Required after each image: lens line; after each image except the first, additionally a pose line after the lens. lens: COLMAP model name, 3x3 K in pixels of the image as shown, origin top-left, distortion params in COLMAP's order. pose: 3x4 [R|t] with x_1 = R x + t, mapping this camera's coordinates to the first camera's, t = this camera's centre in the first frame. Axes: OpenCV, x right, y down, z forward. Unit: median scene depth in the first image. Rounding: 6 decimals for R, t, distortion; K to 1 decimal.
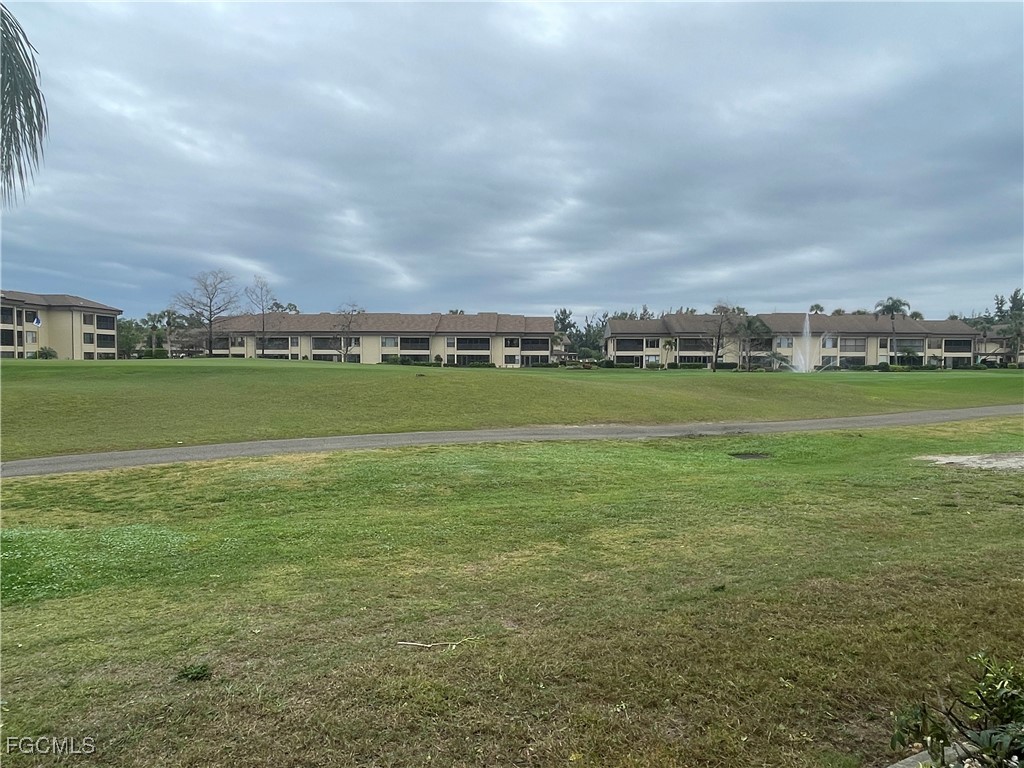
lens RADIAL K [[705.2, 0, 509.3], [0, 705.2, 379.7], [0, 0, 1]] dist [0.021157, -0.038523]
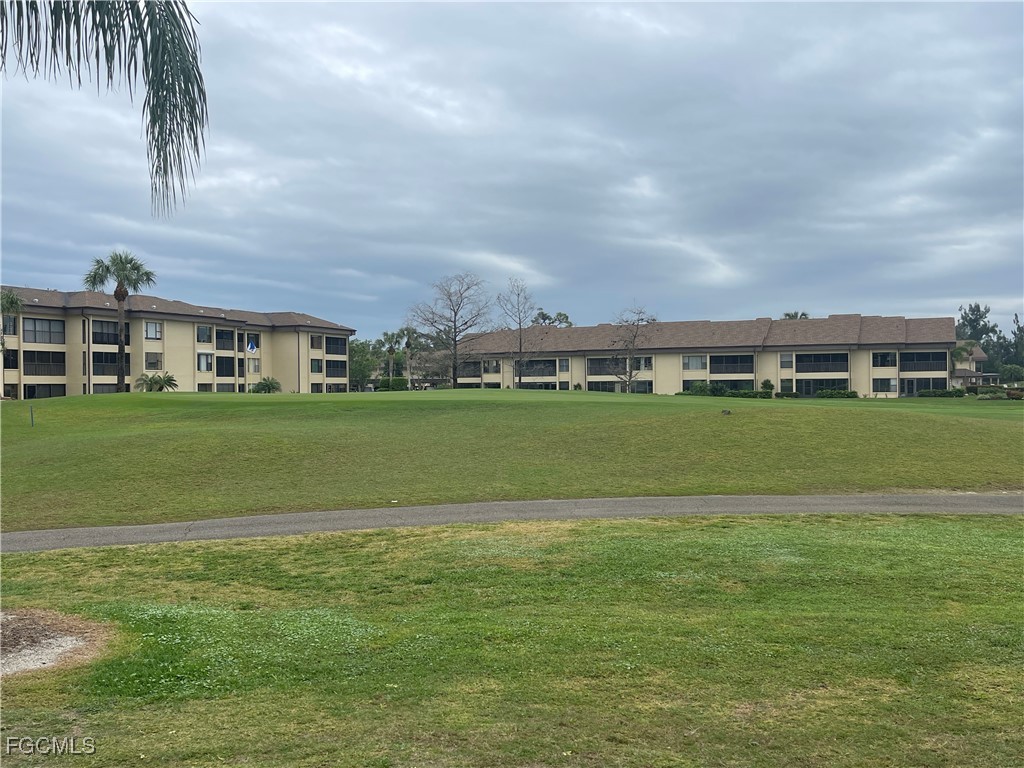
lens RADIAL K [[1016.8, 0, 517.2], [0, 1016.8, 394.6], [0, 0, 1]] dist [0.044742, 0.000000]
pose [[0.940966, -0.009903, -0.338356, 0.035712], [0.002521, 0.999749, -0.022251, -0.002200], [0.338491, 0.020085, 0.940755, 0.013074]]
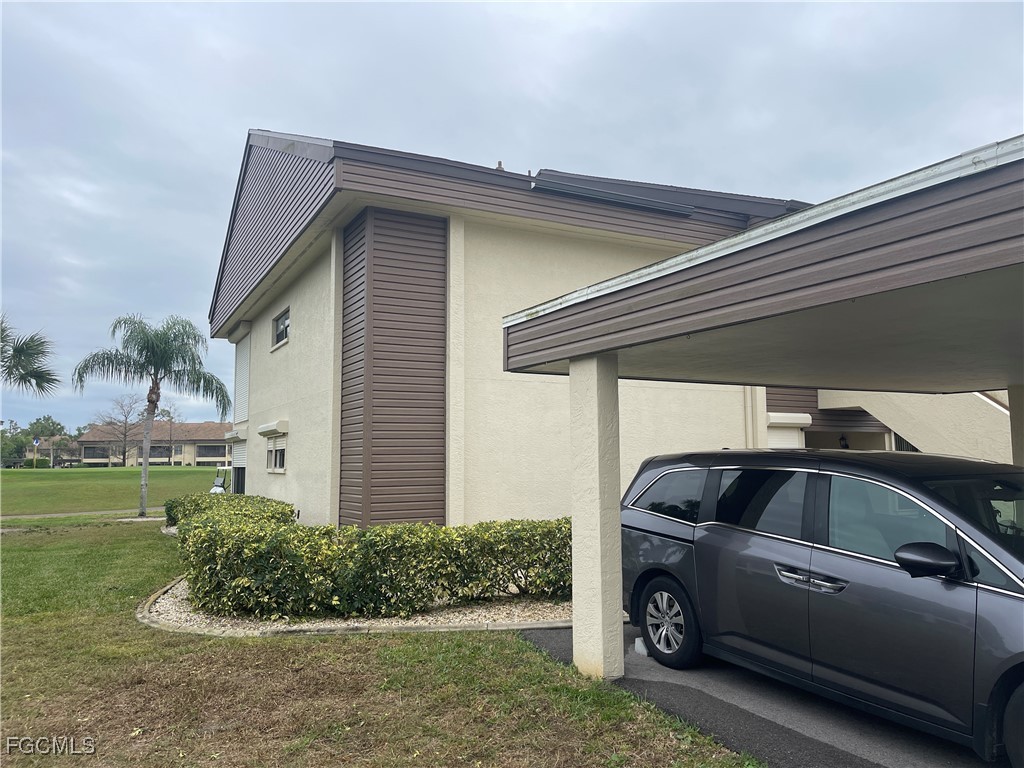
lens RADIAL K [[769.0, 0, 510.7], [0, 769.0, 382.4], [0, 0, 1]] dist [0.065869, -0.078768]
pose [[0.989430, -0.002788, 0.144981, 0.167297], [0.021719, 0.991387, -0.129152, 0.061656], [-0.143372, 0.130936, 0.980969, -1.901913]]
